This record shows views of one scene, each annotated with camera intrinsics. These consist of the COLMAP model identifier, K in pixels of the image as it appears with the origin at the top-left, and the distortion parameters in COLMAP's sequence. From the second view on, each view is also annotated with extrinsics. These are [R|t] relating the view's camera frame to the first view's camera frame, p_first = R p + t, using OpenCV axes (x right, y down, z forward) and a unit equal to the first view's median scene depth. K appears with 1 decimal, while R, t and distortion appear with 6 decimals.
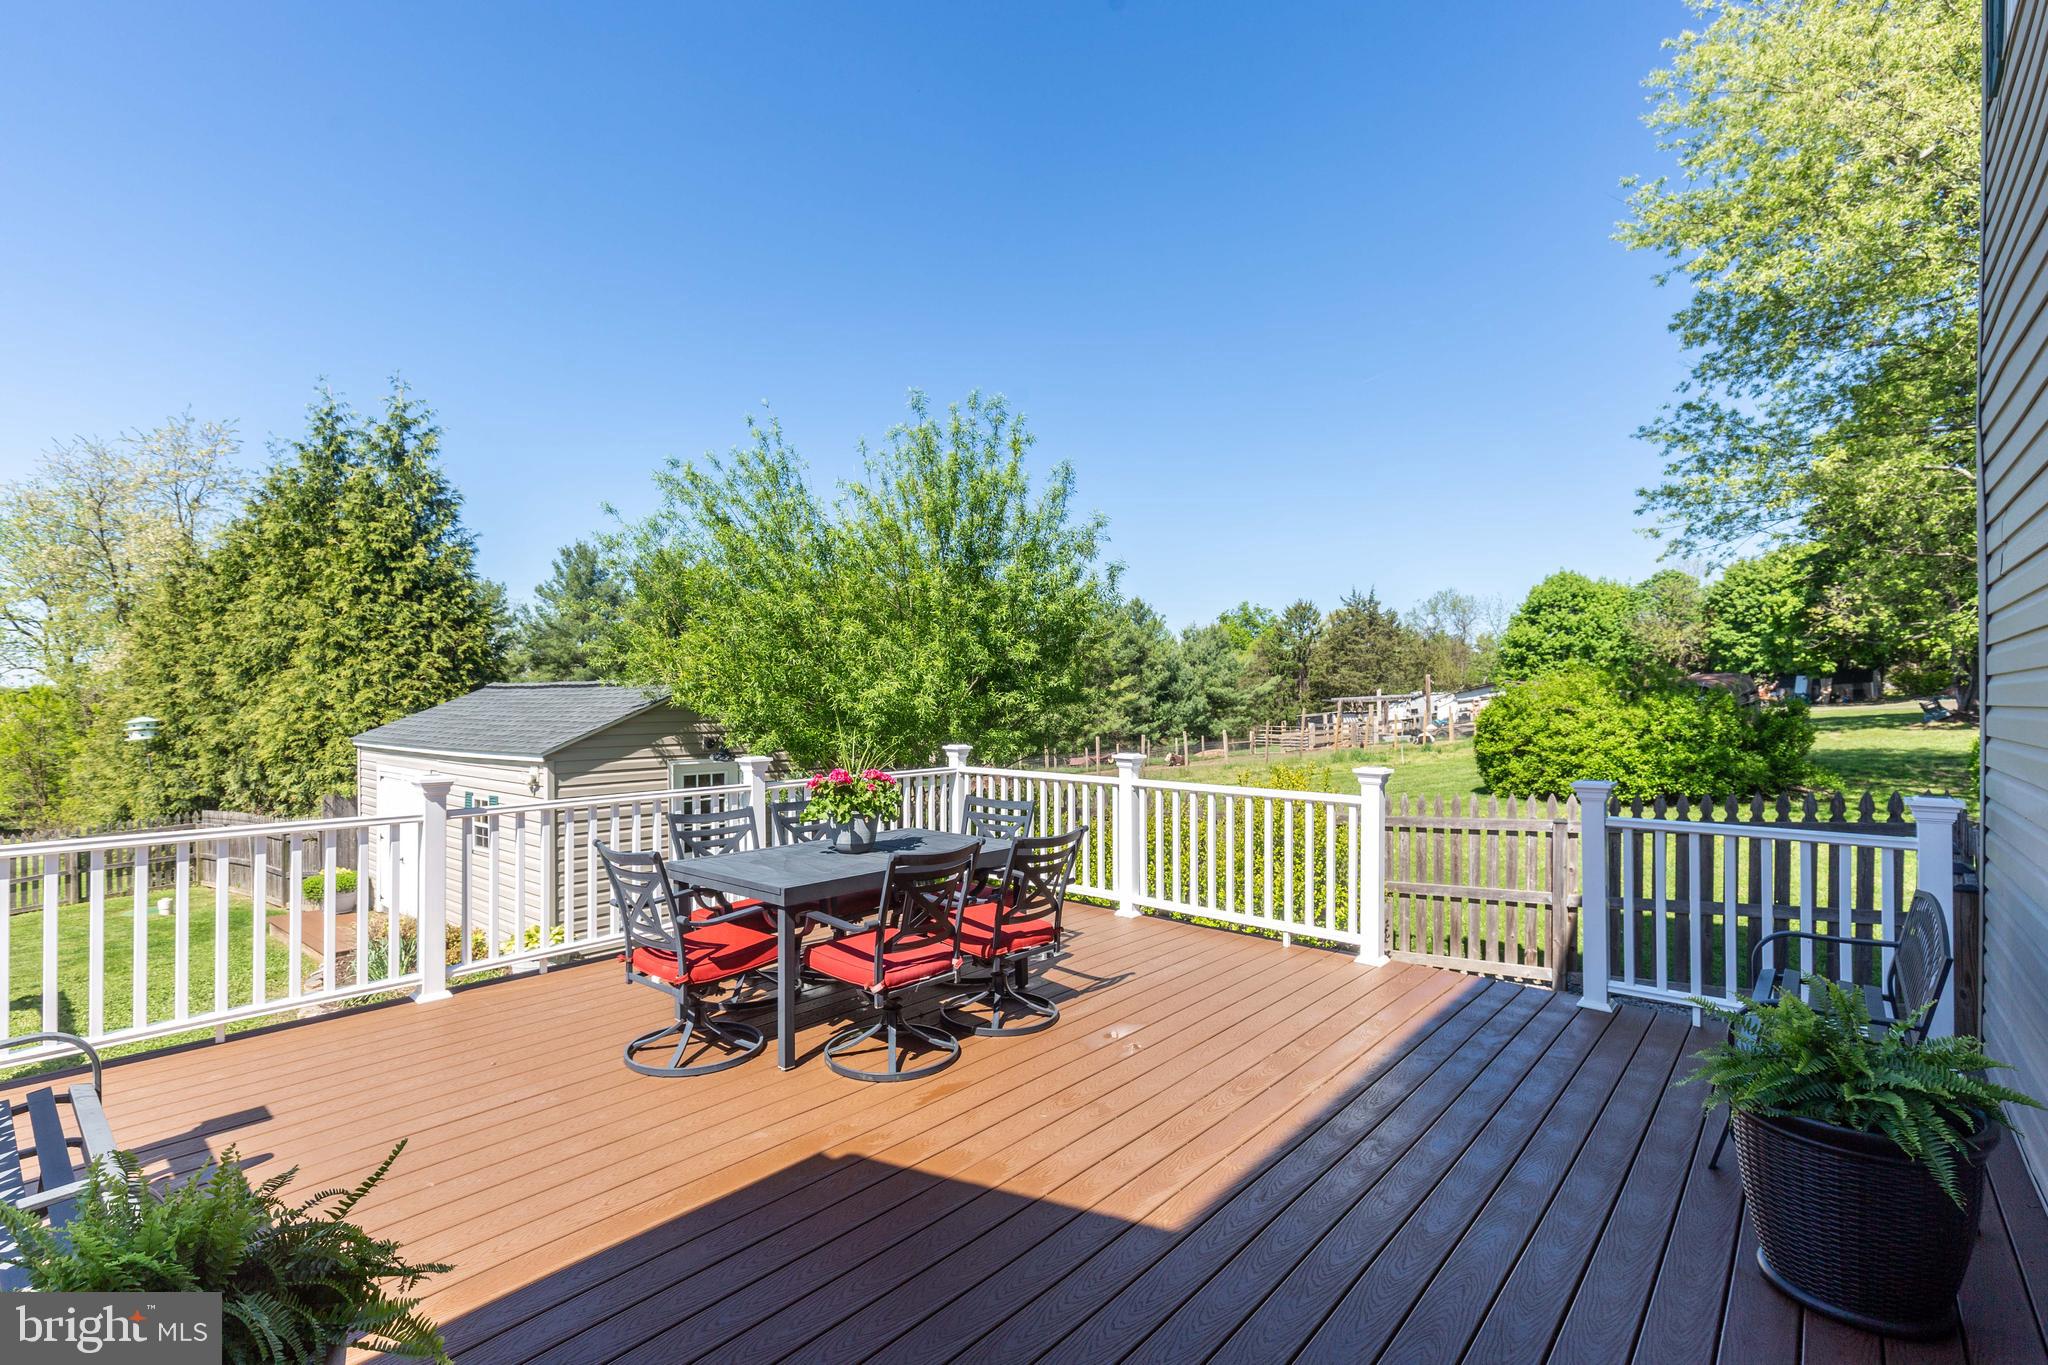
lens RADIAL K [[965.2, 0, 1035.5], [0, 965.2, 702.1], [0, 0, 1]] dist [0.002116, -0.000388]
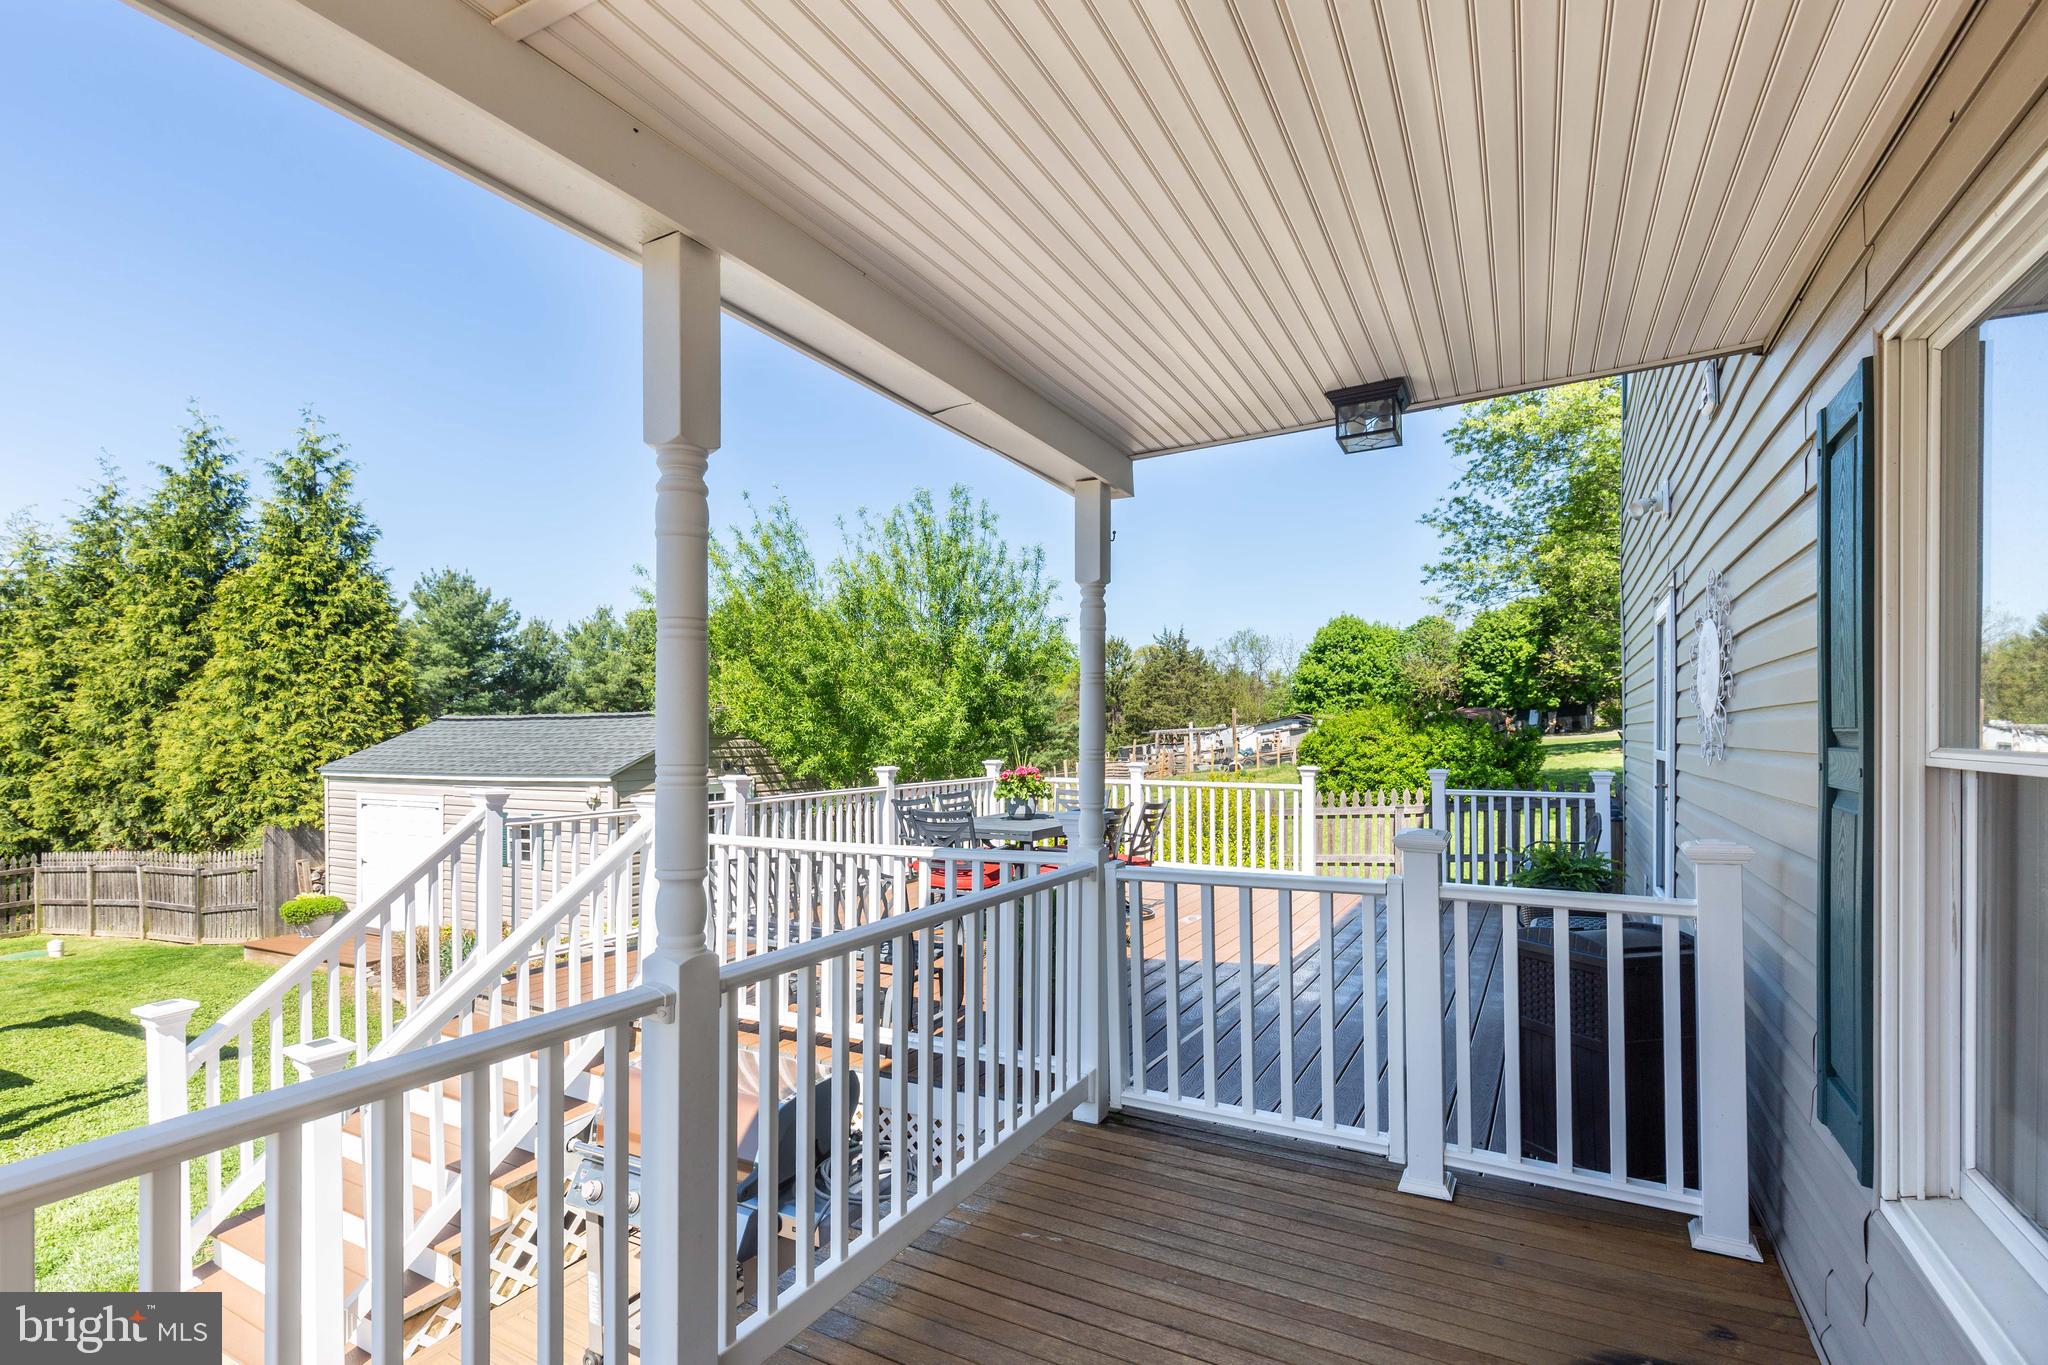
lens RADIAL K [[996.1, 0, 1044.3], [0, 996.1, 730.7], [0, 0, 1]] dist [0.005481, 0.000444]
pose [[0.977038, -0.003827, 0.213030, -0.131526], [0.005125, 0.999972, -0.005539, 0.004729], [-0.213003, 0.006504, 0.977030, -0.159950]]
